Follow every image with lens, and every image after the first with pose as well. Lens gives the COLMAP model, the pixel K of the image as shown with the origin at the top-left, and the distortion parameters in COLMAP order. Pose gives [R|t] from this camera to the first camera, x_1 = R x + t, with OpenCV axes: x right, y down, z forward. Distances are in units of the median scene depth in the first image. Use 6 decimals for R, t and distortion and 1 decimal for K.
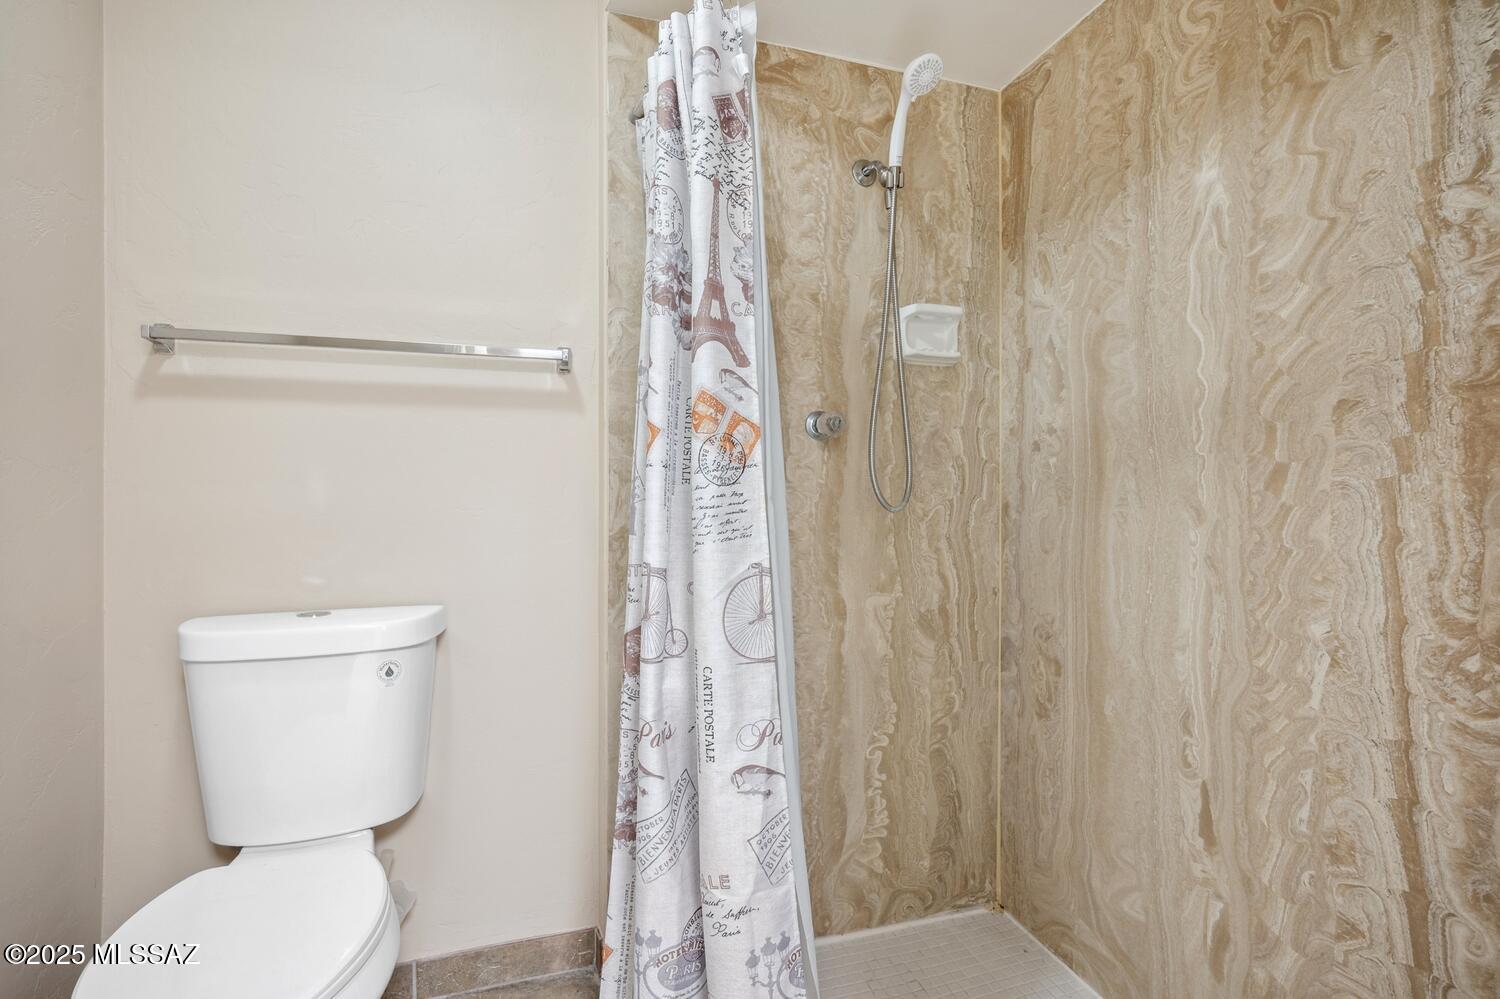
lens RADIAL K [[721.1, 0, 757.1], [0, 721.1, 499.6], [0, 0, 1]] dist [0.008493, 0.001441]
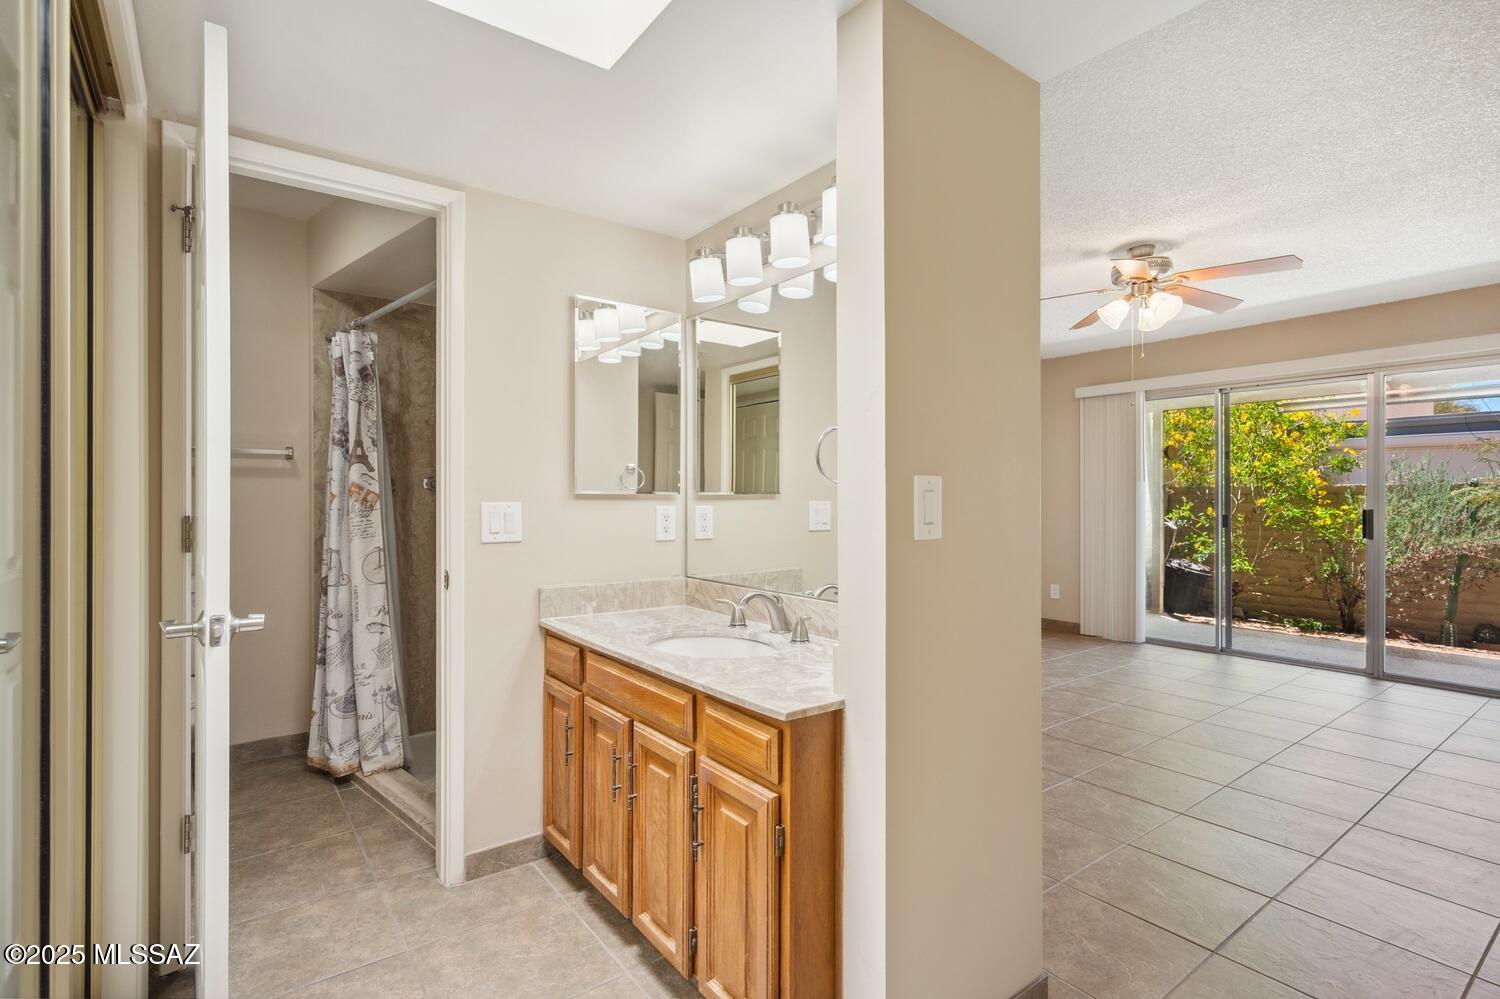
lens RADIAL K [[721.1, 0, 744.5], [0, 721.1, 494.7], [0, 0, 1]] dist [0.008493, 0.001441]
pose [[0.946931, -0.006169, 0.321378, 0.415138], [0.011207, 0.999842, -0.013828, -0.049110], [-0.321241, 0.016696, 0.946850, -1.904033]]
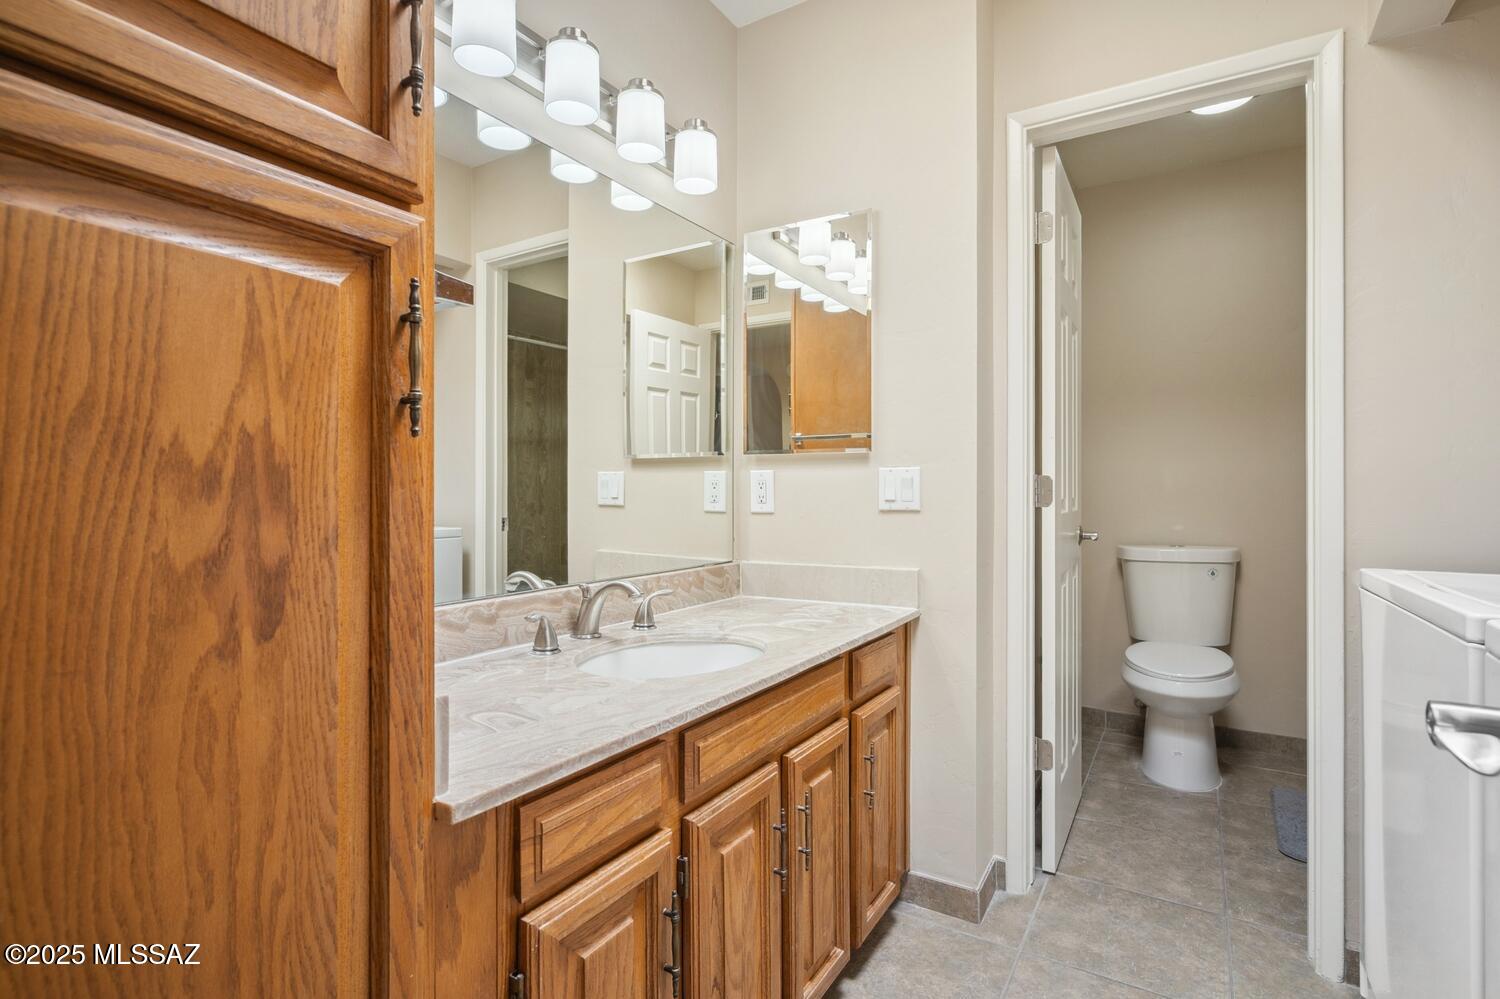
lens RADIAL K [[721.1, 0, 754.7], [0, 721.1, 497.1], [0, 0, 1]] dist [0.008493, 0.001441]
pose [[-0.660183, 0.004763, 0.751090, -0.794478], [0.010511, 0.999941, 0.002897, 0.048044], [-0.751032, 0.009807, -0.660193, 3.142426]]
